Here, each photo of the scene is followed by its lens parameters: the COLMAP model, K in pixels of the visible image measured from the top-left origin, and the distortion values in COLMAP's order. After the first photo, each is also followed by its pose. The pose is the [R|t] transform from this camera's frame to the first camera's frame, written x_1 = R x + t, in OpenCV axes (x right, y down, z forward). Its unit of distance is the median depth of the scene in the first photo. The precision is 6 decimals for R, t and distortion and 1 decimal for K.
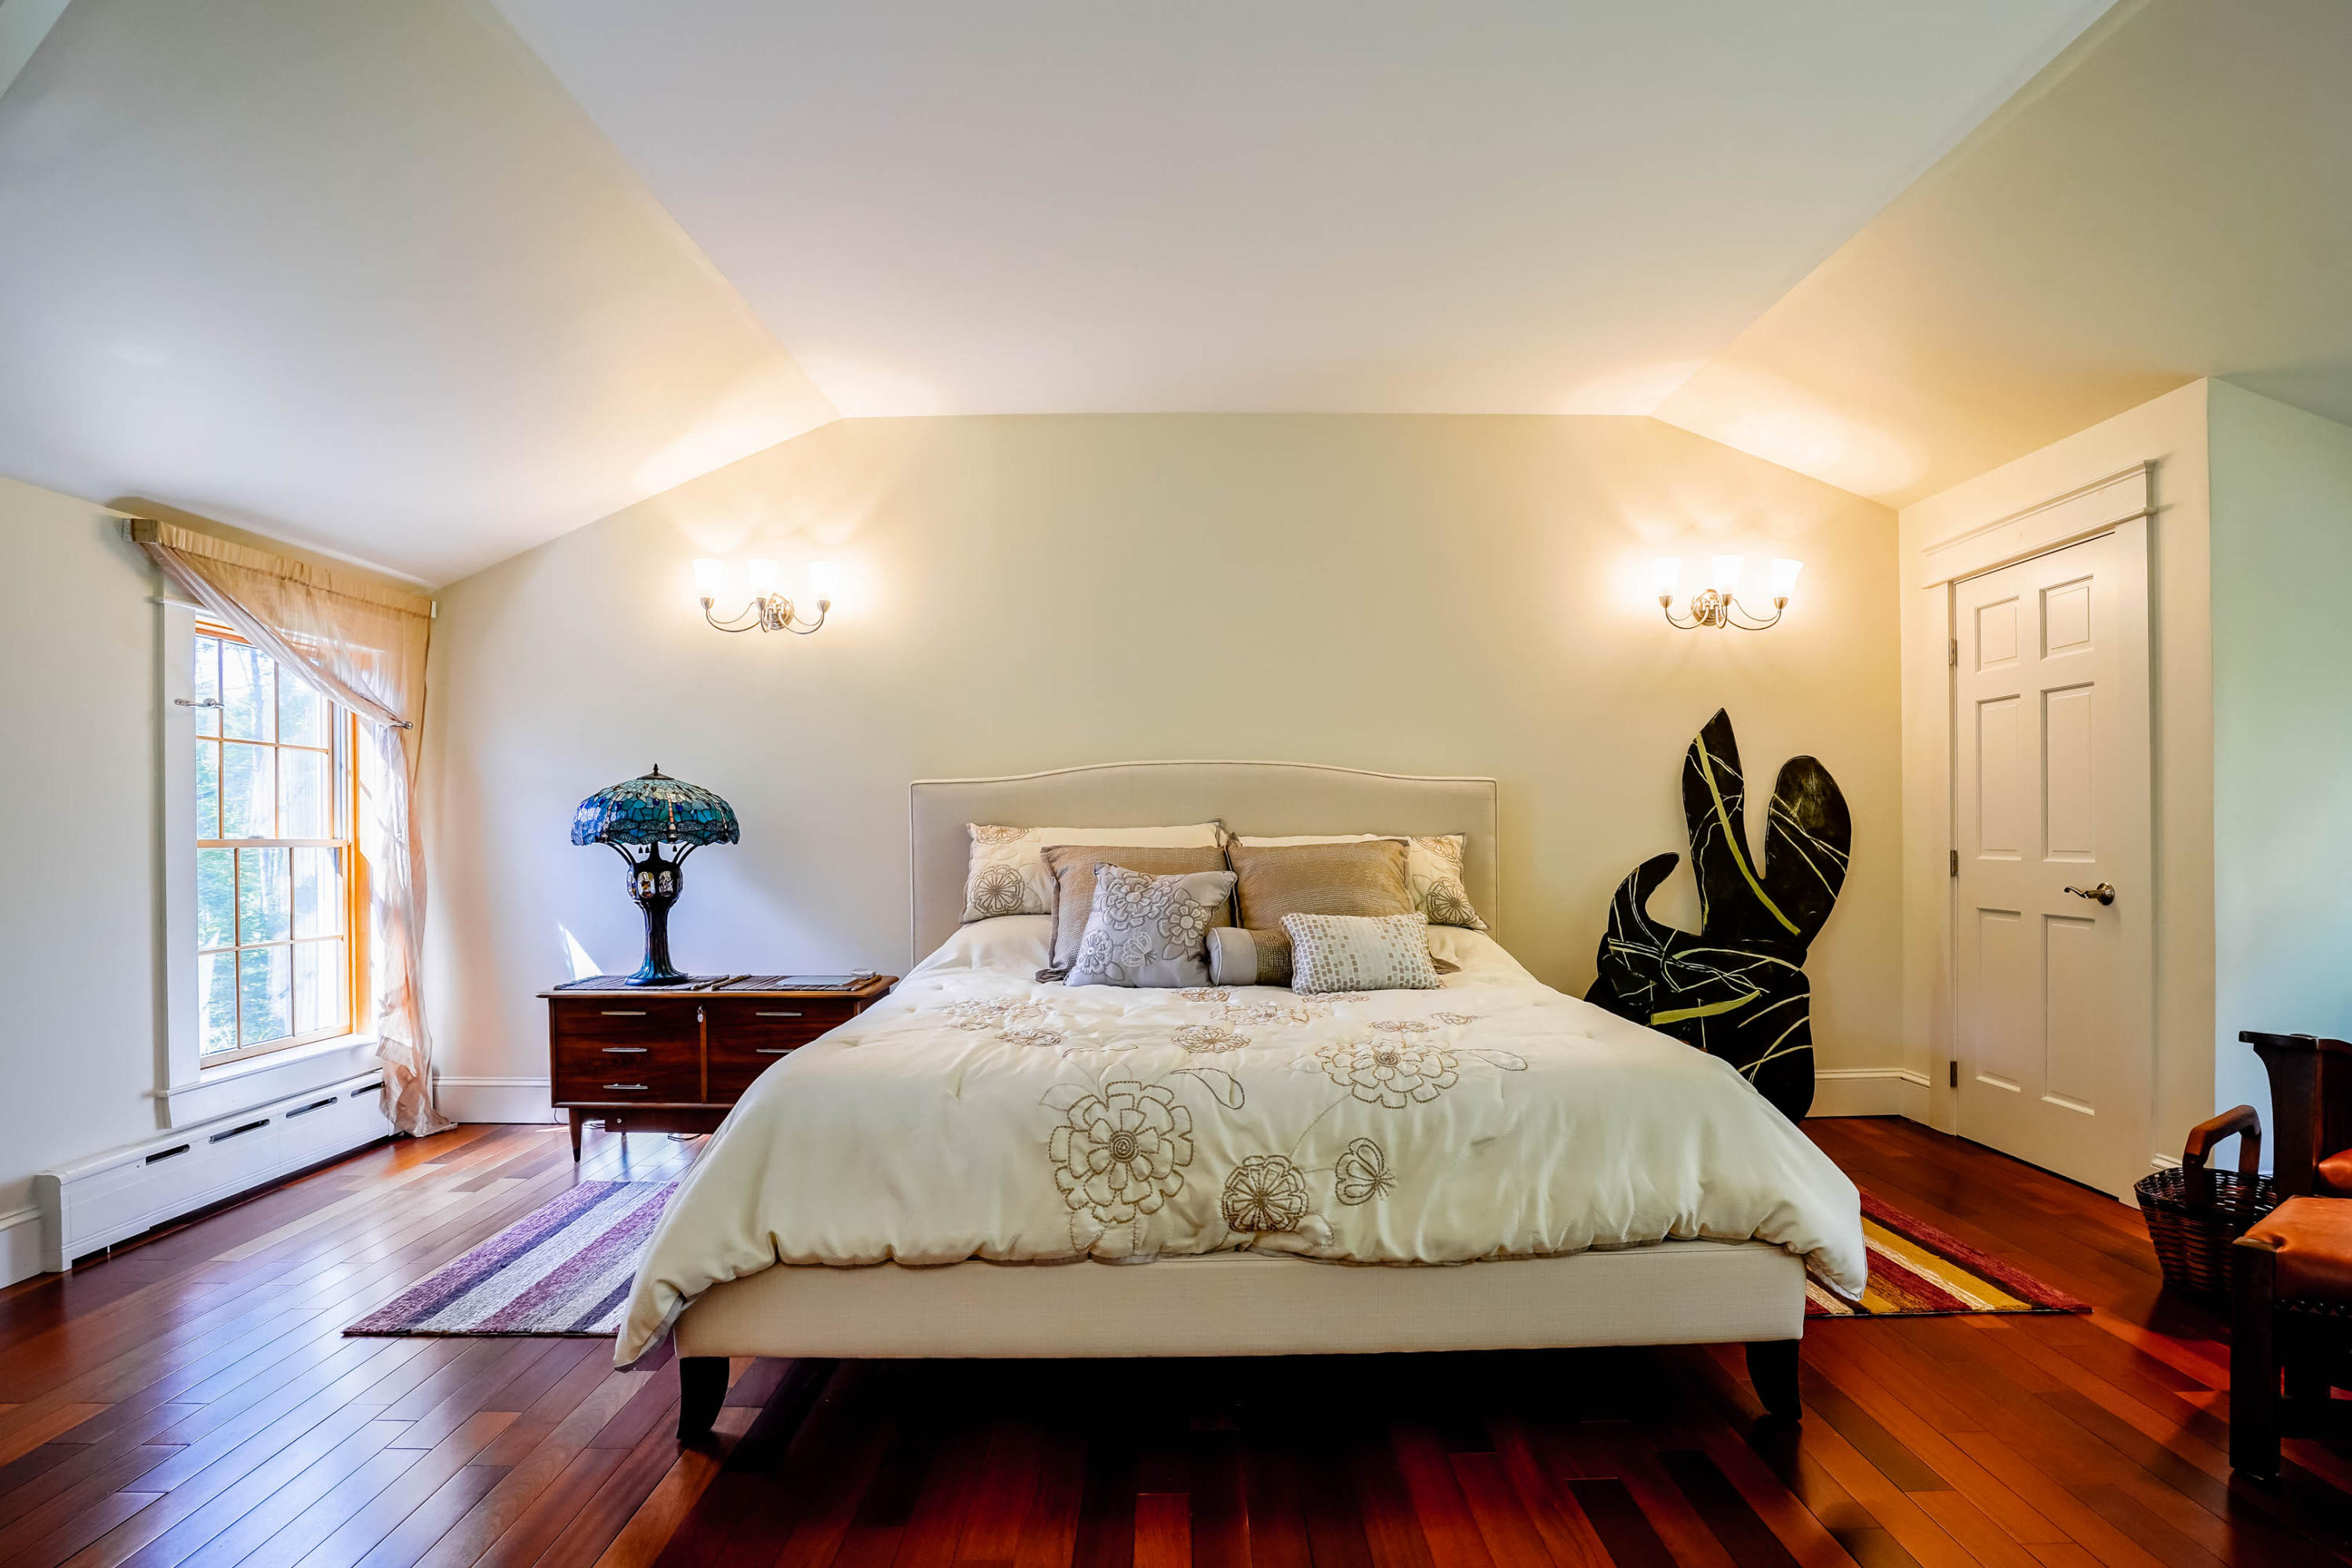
lens RADIAL K [[1200.1, 0, 1174.6], [0, 1200.1, 838.8], [0, 0, 1]] dist [-0.093242, 0.047546]
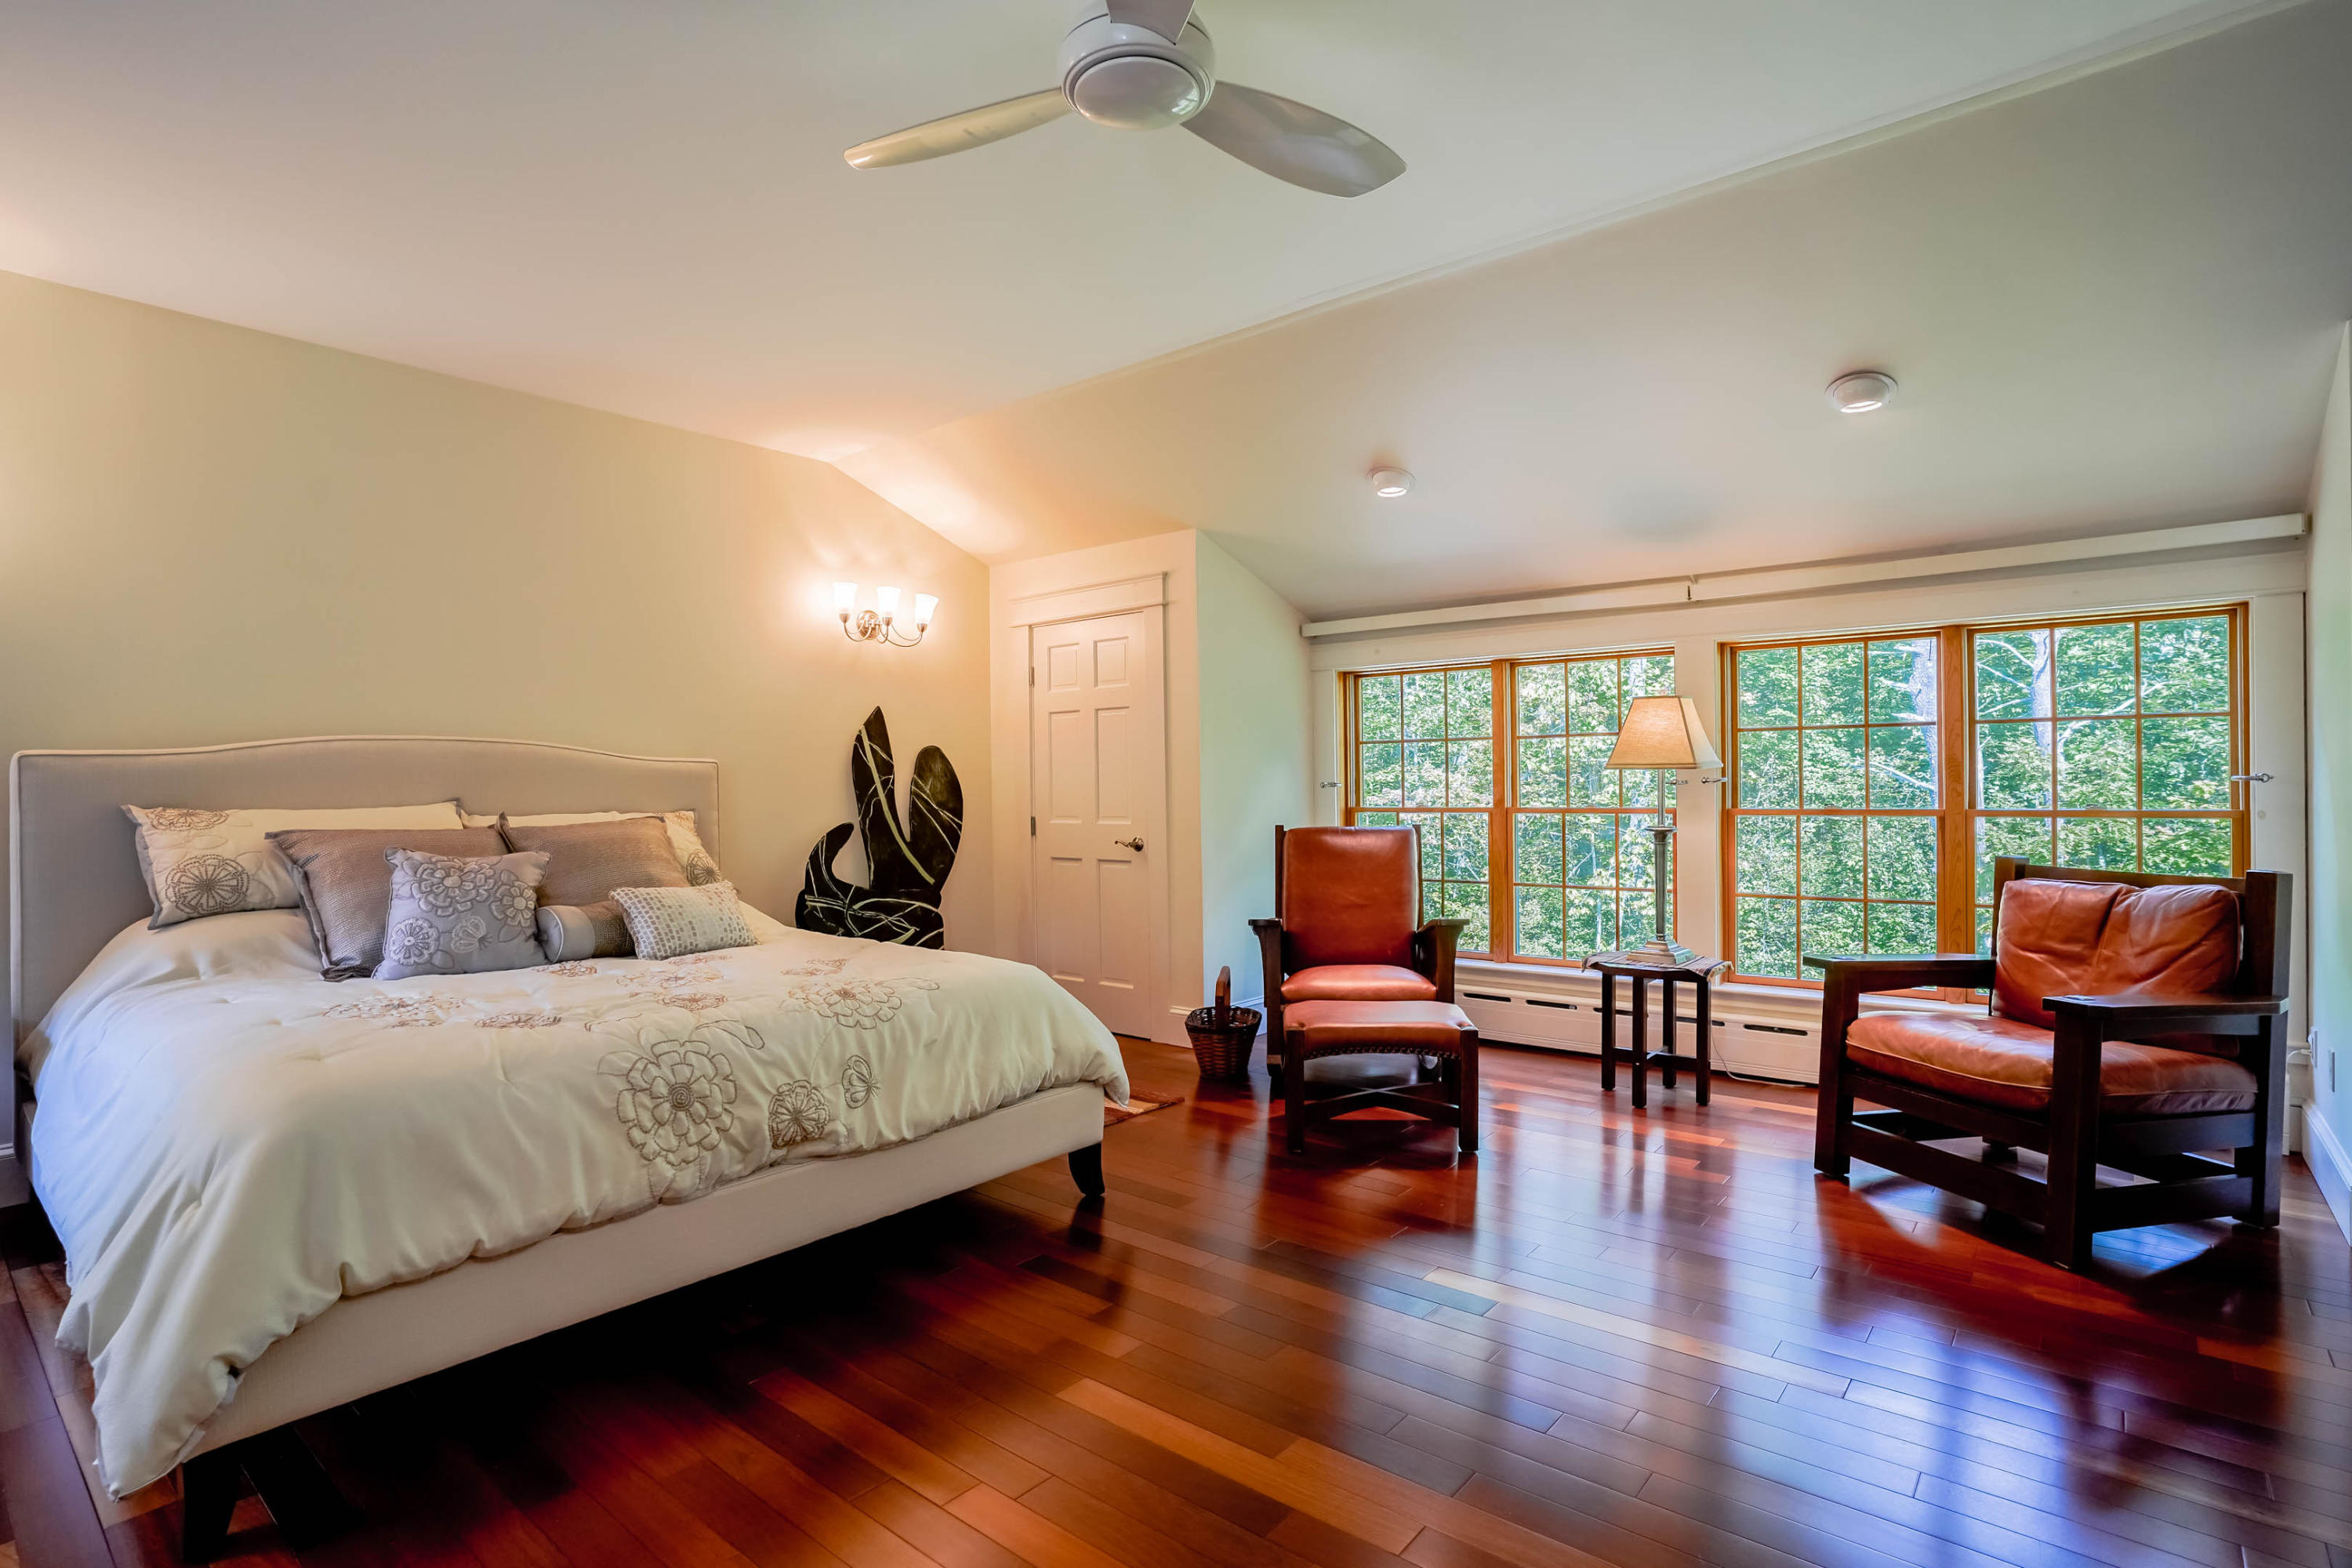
lens RADIAL K [[1154.6, 0, 1176.0], [0, 1154.6, 784.0], [0, 0, 1]] dist [-0.093436, 0.039739]
pose [[0.641893, 0.001937, 0.766792, -0.369405], [0.012022, 0.999848, -0.012589, -0.012558], [-0.766700, 0.017299, 0.641772, -0.033420]]
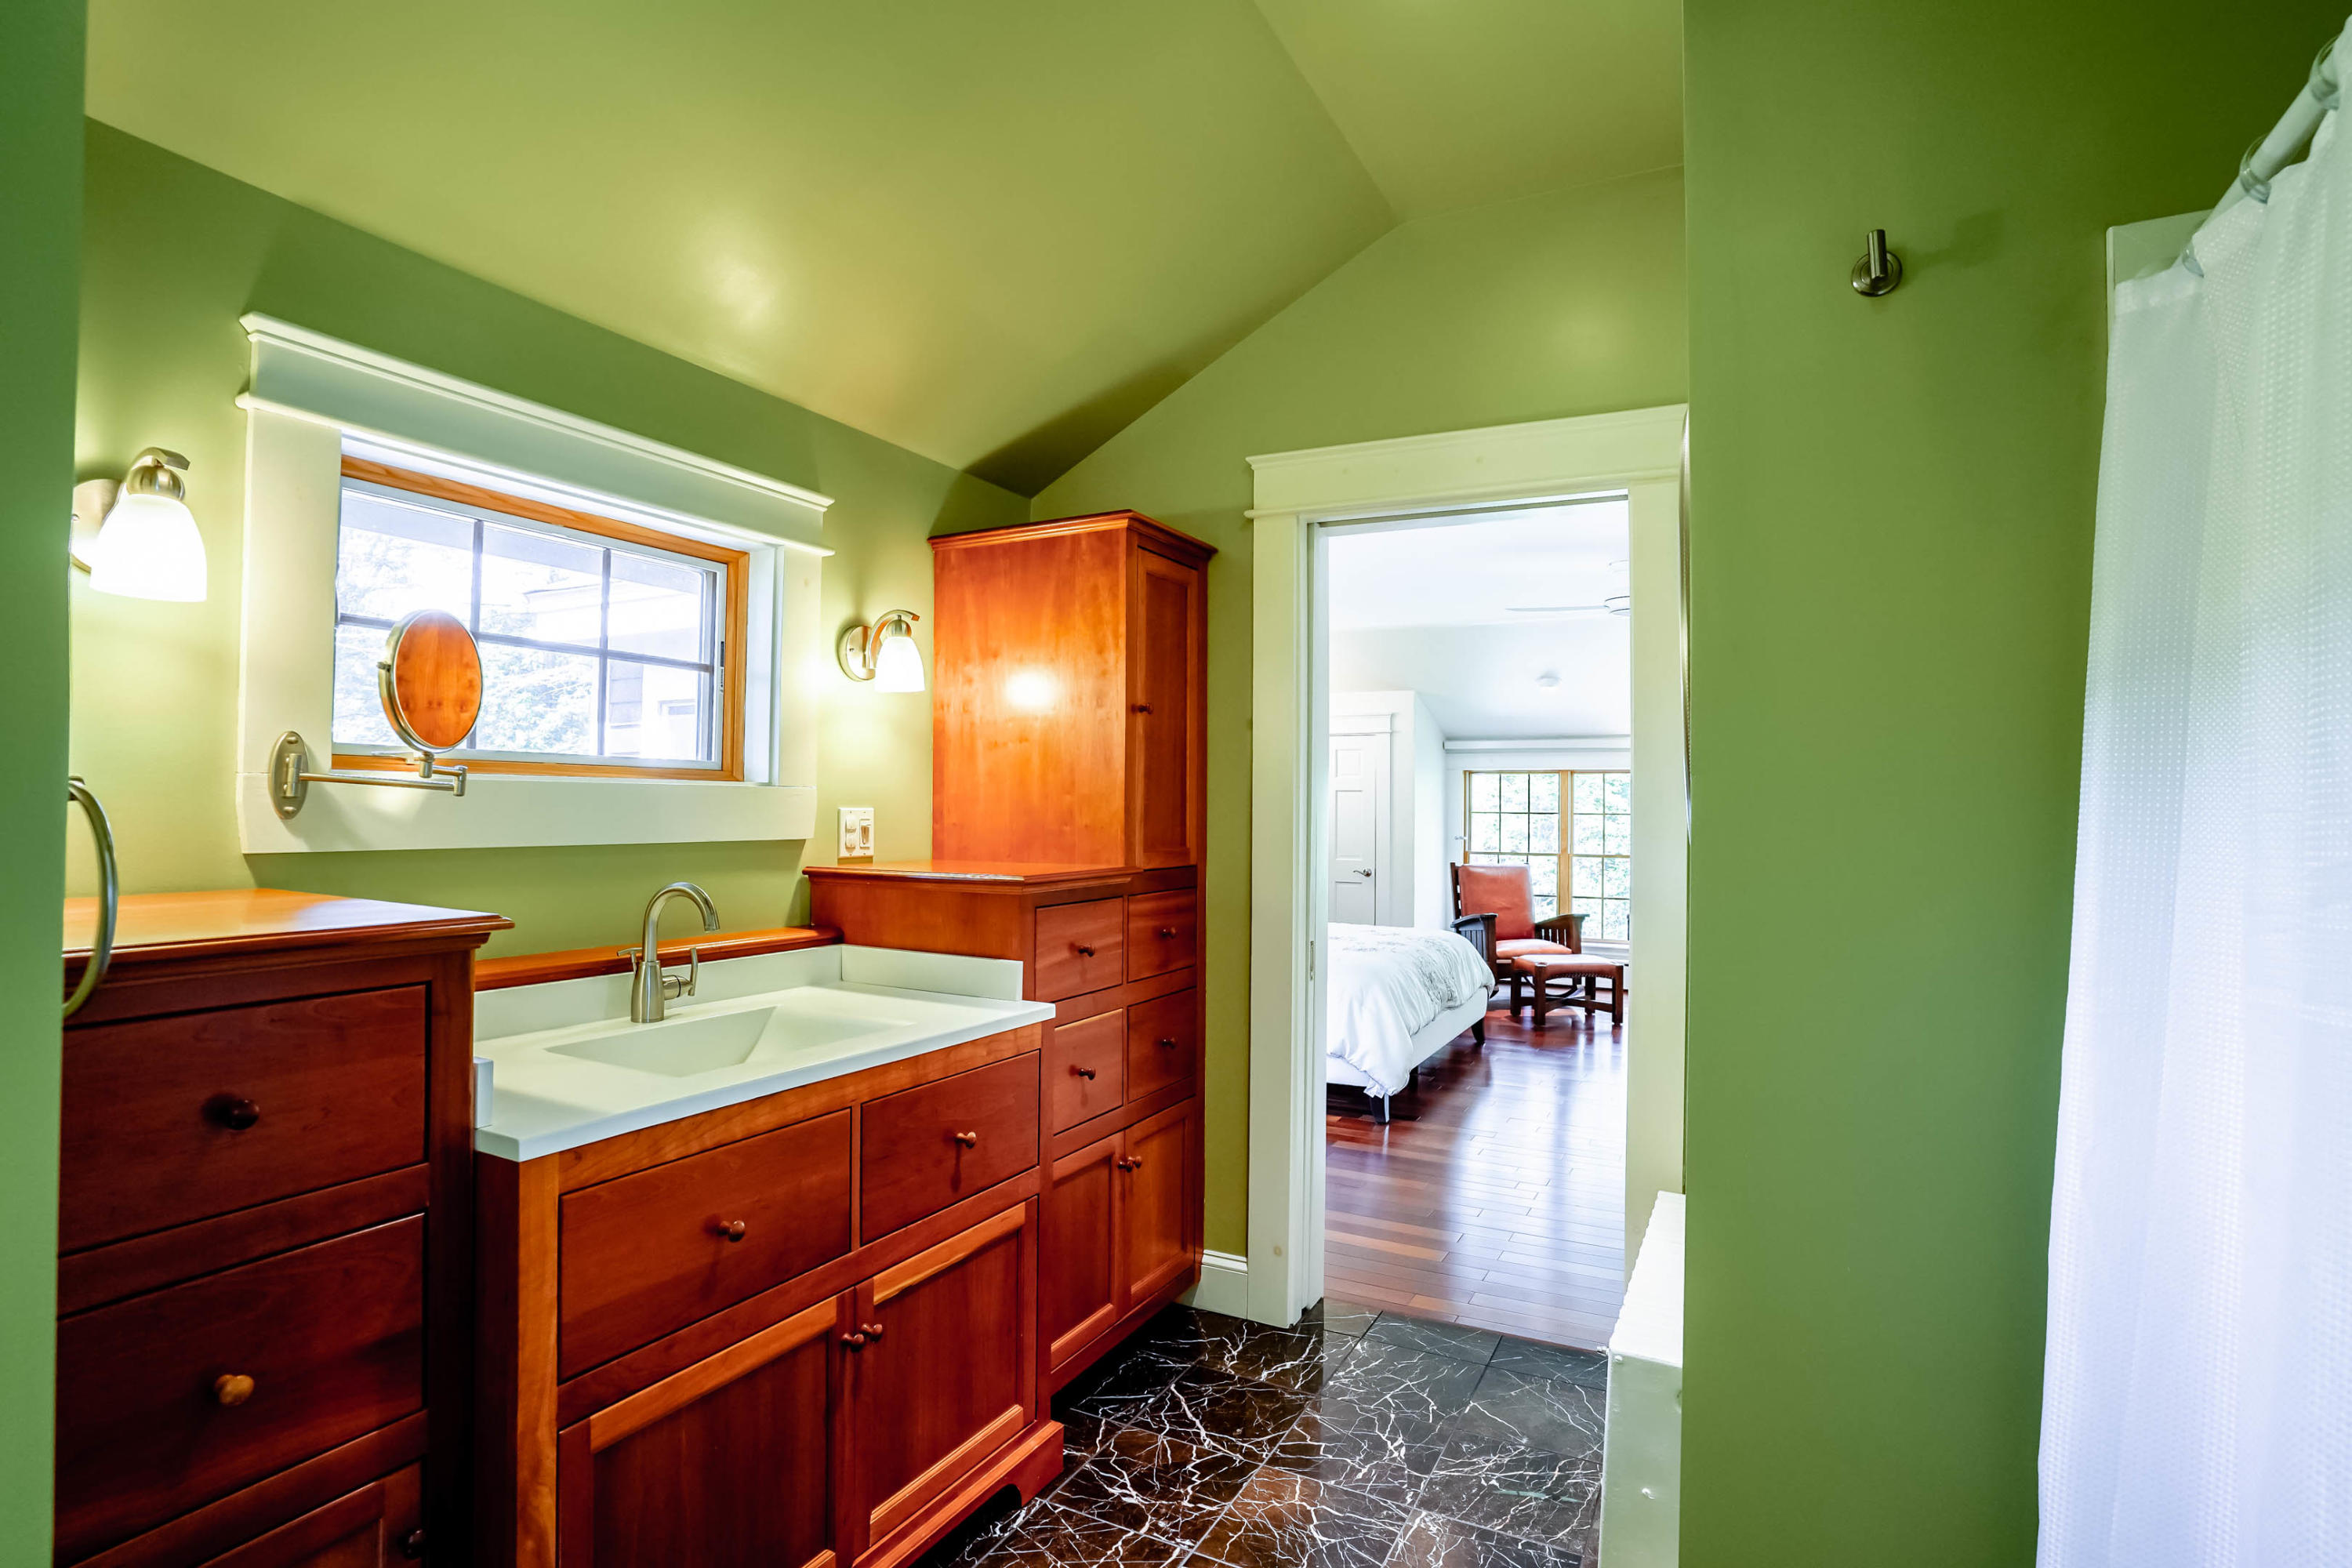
lens RADIAL K [[1154.6, 0, 1176.0], [0, 1154.6, 784.0], [0, 0, 1]] dist [-0.093436, 0.039739]
pose [[0.471022, 0.036786, 0.881354, -1.838456], [-0.007635, 0.999263, -0.037628, -0.053881], [-0.882089, 0.010995, 0.470955, 0.170527]]
